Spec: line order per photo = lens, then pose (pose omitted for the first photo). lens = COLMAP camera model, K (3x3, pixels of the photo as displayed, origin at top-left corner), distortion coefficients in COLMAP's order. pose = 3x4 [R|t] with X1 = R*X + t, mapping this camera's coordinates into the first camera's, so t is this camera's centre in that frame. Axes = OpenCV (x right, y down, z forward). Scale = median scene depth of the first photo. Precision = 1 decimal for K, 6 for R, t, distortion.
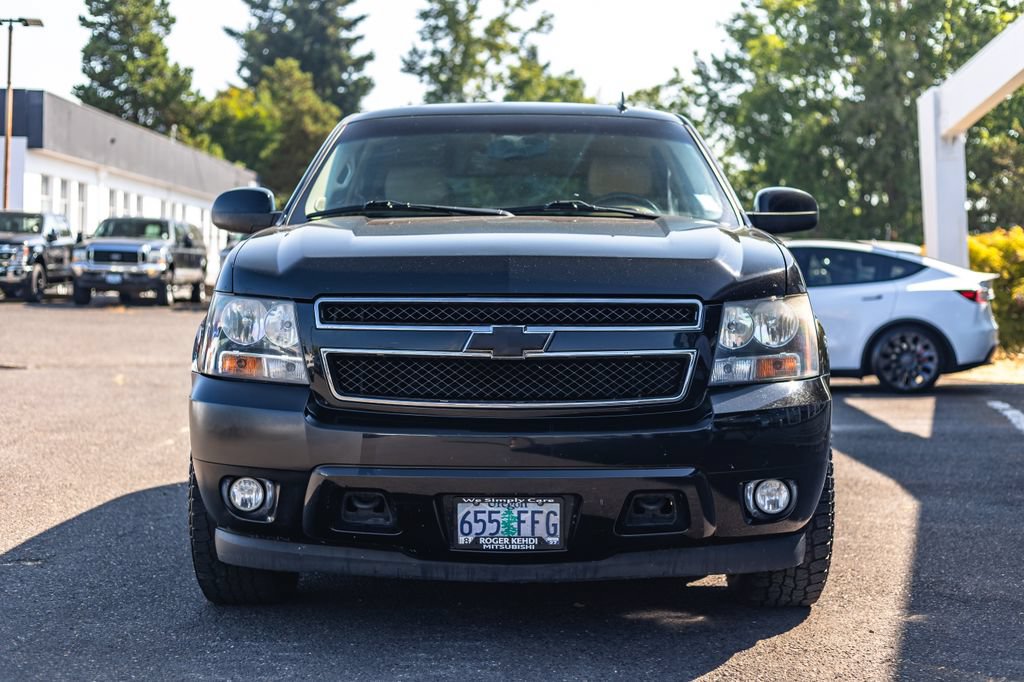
lens RADIAL K [[1514.4, 0, 512.0], [0, 1514.4, 341.0], [0, 0, 1]] dist [0.048687, 0.065384]
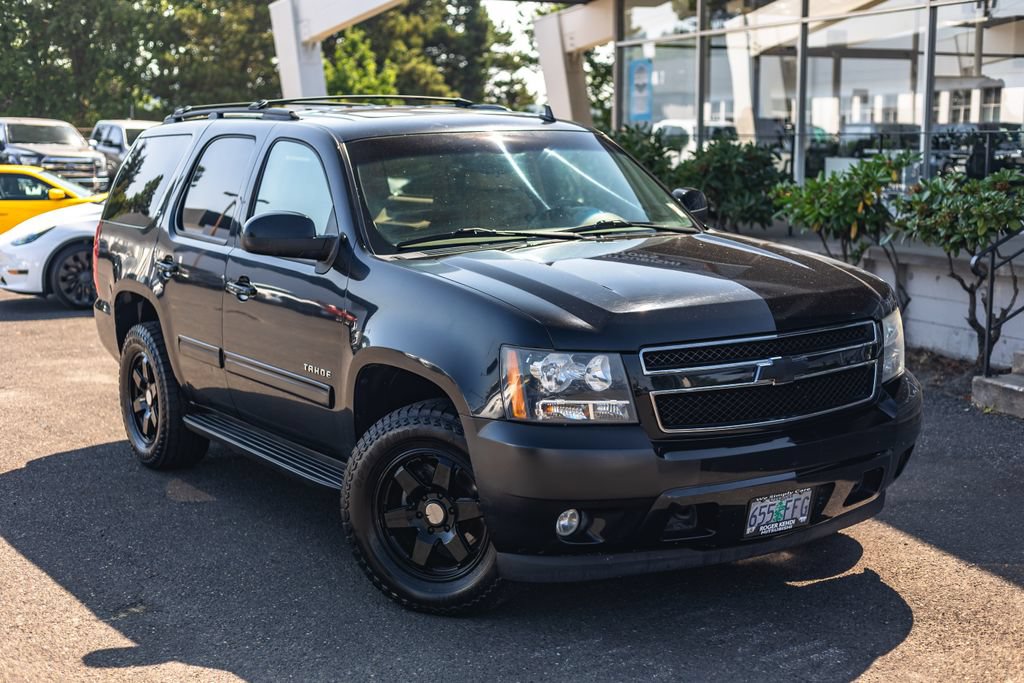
lens RADIAL K [[1480.1, 0, 512.0], [0, 1480.1, 341.5], [0, 0, 1]] dist [0.023666, -0.029753]
pose [[0.829175, -0.103788, 0.549269, -0.842130], [0.045853, 0.991929, 0.118211, -0.174780], [-0.557105, -0.072832, 0.827242, 0.111986]]
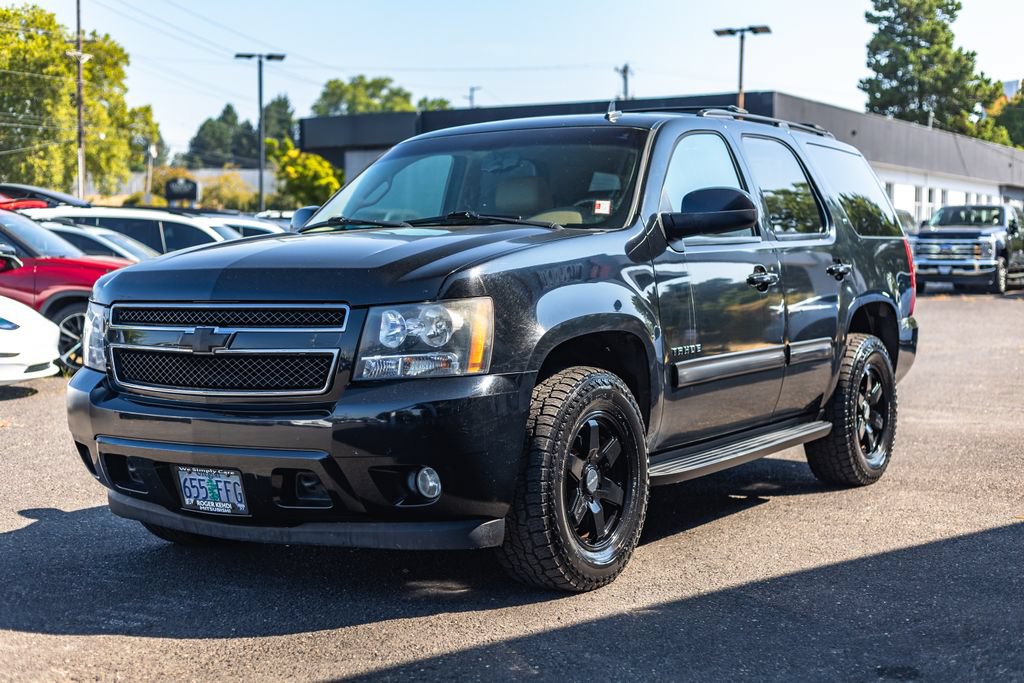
lens RADIAL K [[1480.1, 0, 512.0], [0, 1480.1, 341.5], [0, 0, 1]] dist [0.023666, -0.029753]
pose [[0.850639, 0.011295, -0.525628, 0.814767], [-0.004757, 0.999894, 0.013787, -0.015663], [0.525728, -0.009227, 0.850603, 0.119008]]
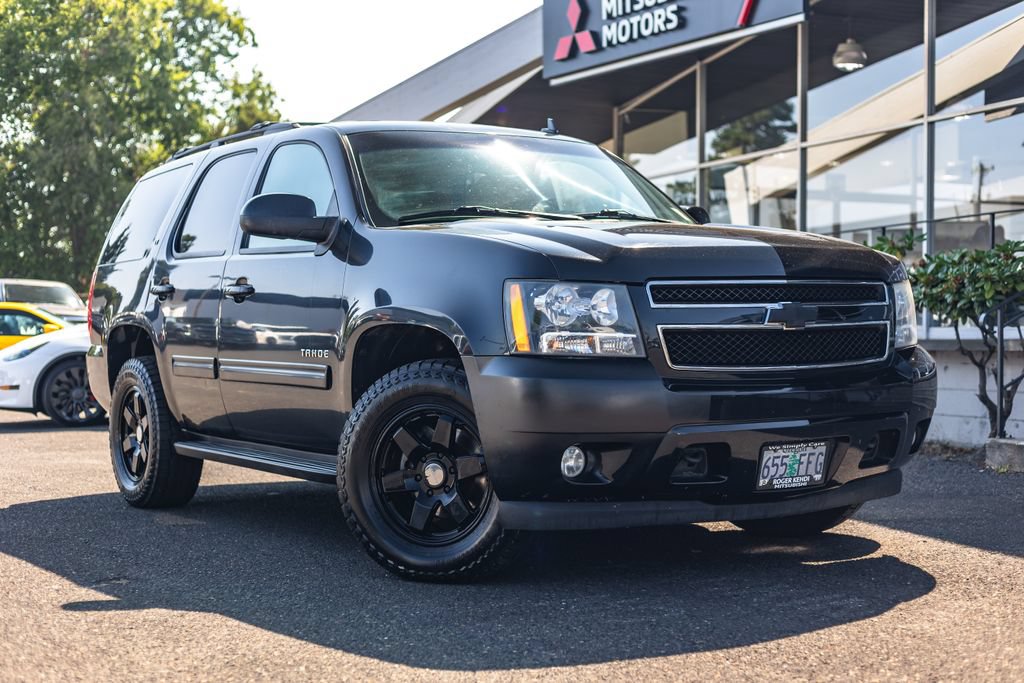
lens RADIAL K [[1504.6, 0, 512.0], [0, 1504.6, 341.5], [0, 0, 1]] dist [0.010763, -0.011745]
pose [[0.828663, -0.022045, 0.559314, -0.852704], [0.043268, 0.998757, -0.024740, 0.040863], [-0.558073, 0.044702, 0.828587, 0.120818]]
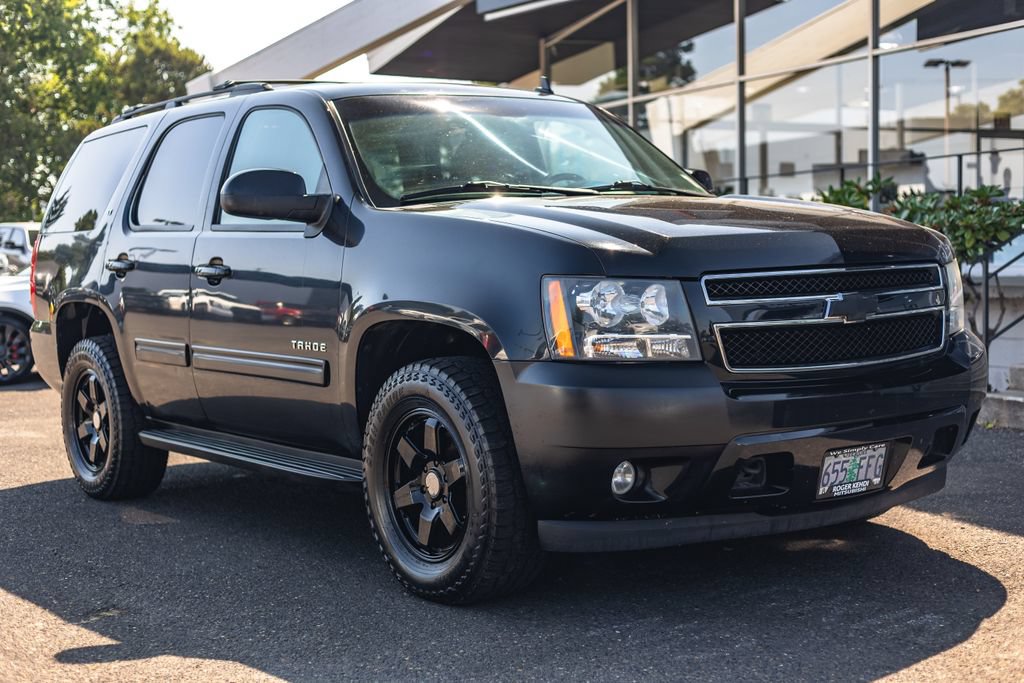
lens RADIAL K [[1490.2, 0, 491.3], [0, 1490.2, 360.5], [0, 0, 1]] dist [-0.008898, -0.006415]
pose [[0.794692, -0.075419, 0.602309, -0.858977], [0.061172, 0.997150, 0.044149, -0.024587], [-0.603923, 0.001759, 0.797041, 0.284506]]
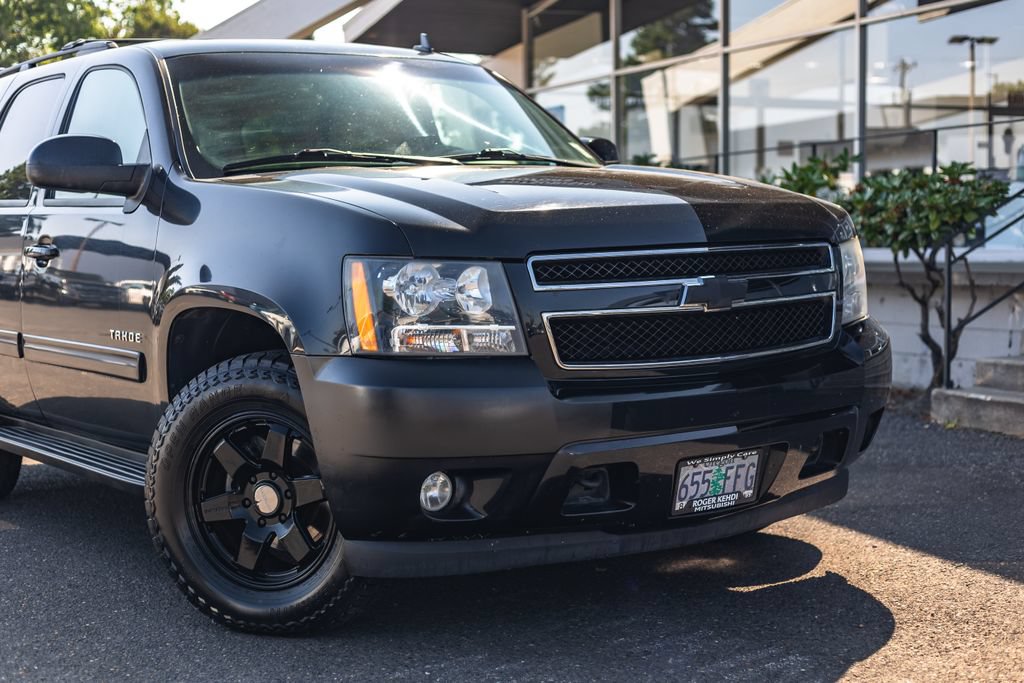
lens RADIAL K [[1504.6, 0, 512.0], [0, 1504.6, 341.5], [0, 0, 1]] dist [0.010763, -0.011745]
pose [[0.798786, -0.073823, 0.597069, -0.664941], [0.059421, 0.997271, 0.043808, -0.018105], [-0.598674, 0.000486, 0.800993, 0.308514]]
